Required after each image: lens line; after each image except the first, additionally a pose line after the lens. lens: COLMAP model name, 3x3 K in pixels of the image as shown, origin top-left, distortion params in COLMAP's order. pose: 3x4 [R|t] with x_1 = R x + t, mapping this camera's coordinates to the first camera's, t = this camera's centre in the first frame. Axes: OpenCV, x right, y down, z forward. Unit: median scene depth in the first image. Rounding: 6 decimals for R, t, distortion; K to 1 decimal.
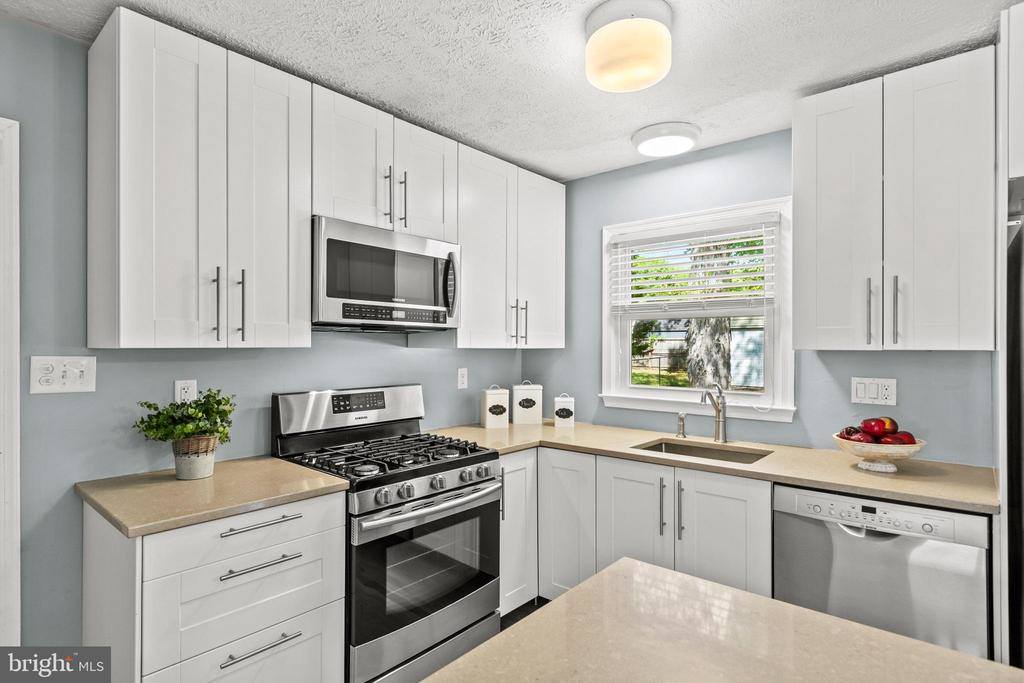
lens RADIAL K [[529.3, 0, 509.8], [0, 529.3, 343.0], [0, 0, 1]] dist [-0.001764, 0.000640]
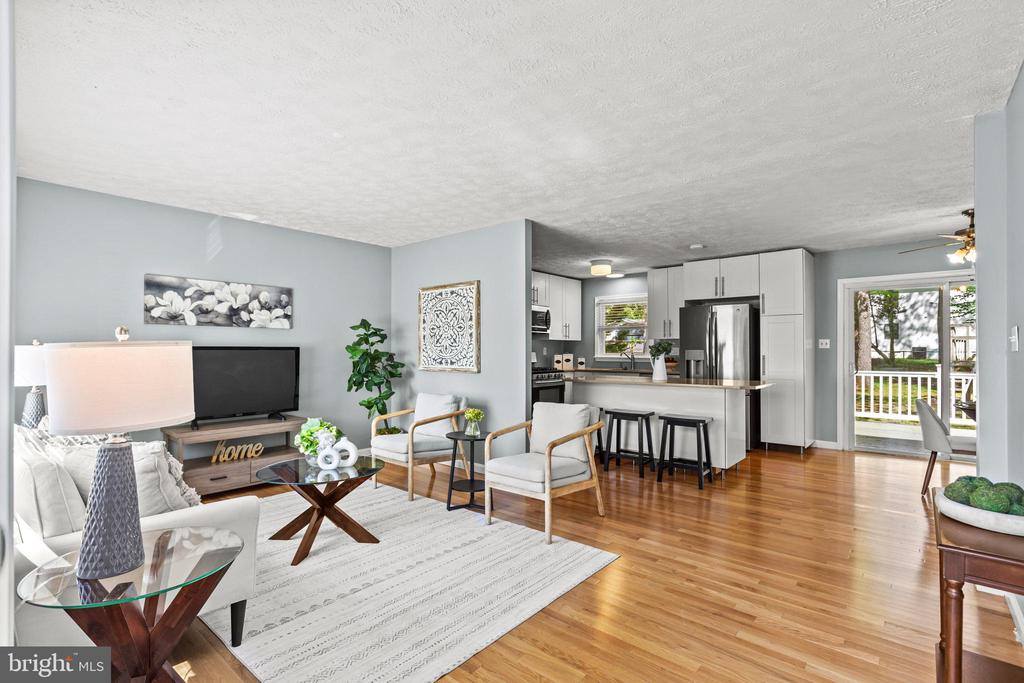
lens RADIAL K [[479.6, 0, 513.5], [0, 479.6, 343.2], [0, 0, 1]] dist [-0.000389, 0.001047]
pose [[0.999995, -0.003128, -0.000632, -0.349564], [0.003124, 0.999979, -0.005744, 0.052960], [0.000650, 0.005742, 0.999983, -2.108945]]
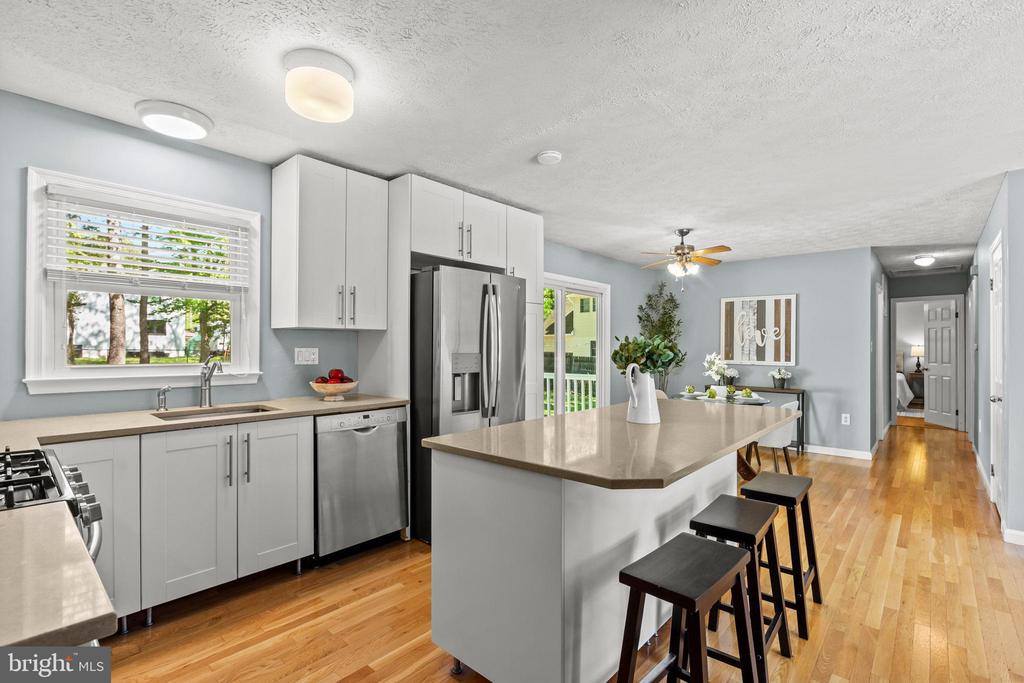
lens RADIAL K [[479.6, 0, 510.6], [0, 479.6, 347.1], [0, 0, 1]] dist [-0.000389, 0.001047]
pose [[0.025171, 0.000313, 0.999683, -0.710011], [-0.010020, 0.999950, -0.000061, 0.058172], [-0.999633, -0.010015, 0.025173, 0.363086]]
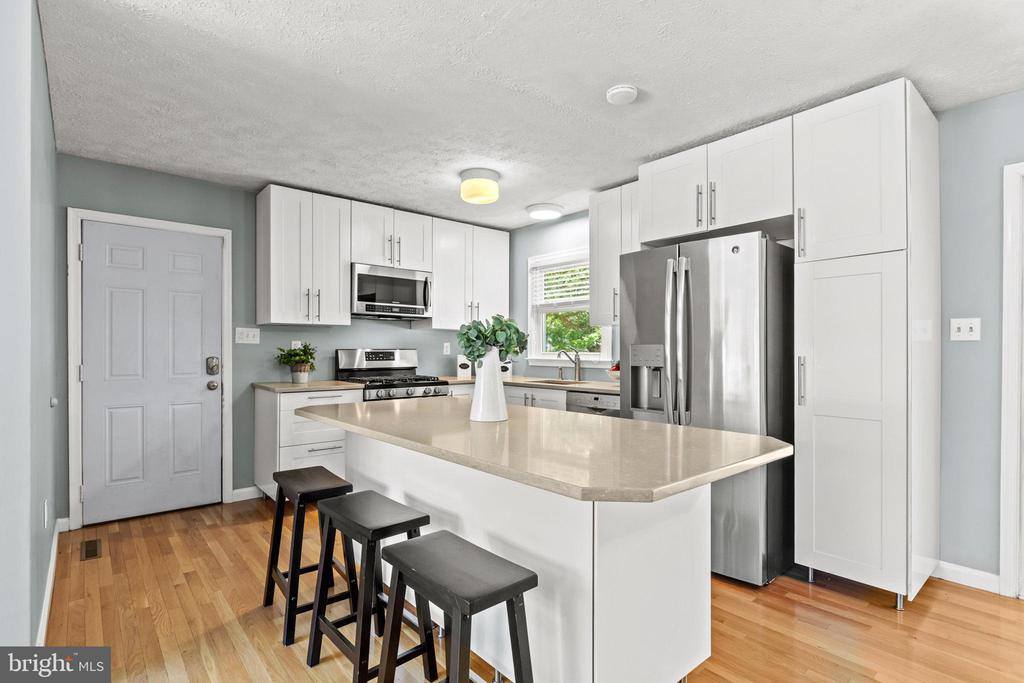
lens RADIAL K [[492.7, 0, 510.9], [0, 492.7, 346.5], [0, 0, 1]] dist [-0.004904, 0.000070]
pose [[0.988903, -0.000091, -0.148562, 0.485935], [0.000225, 1.000000, 0.000887, 0.081234], [0.148562, -0.000910, 0.988903, -0.753197]]
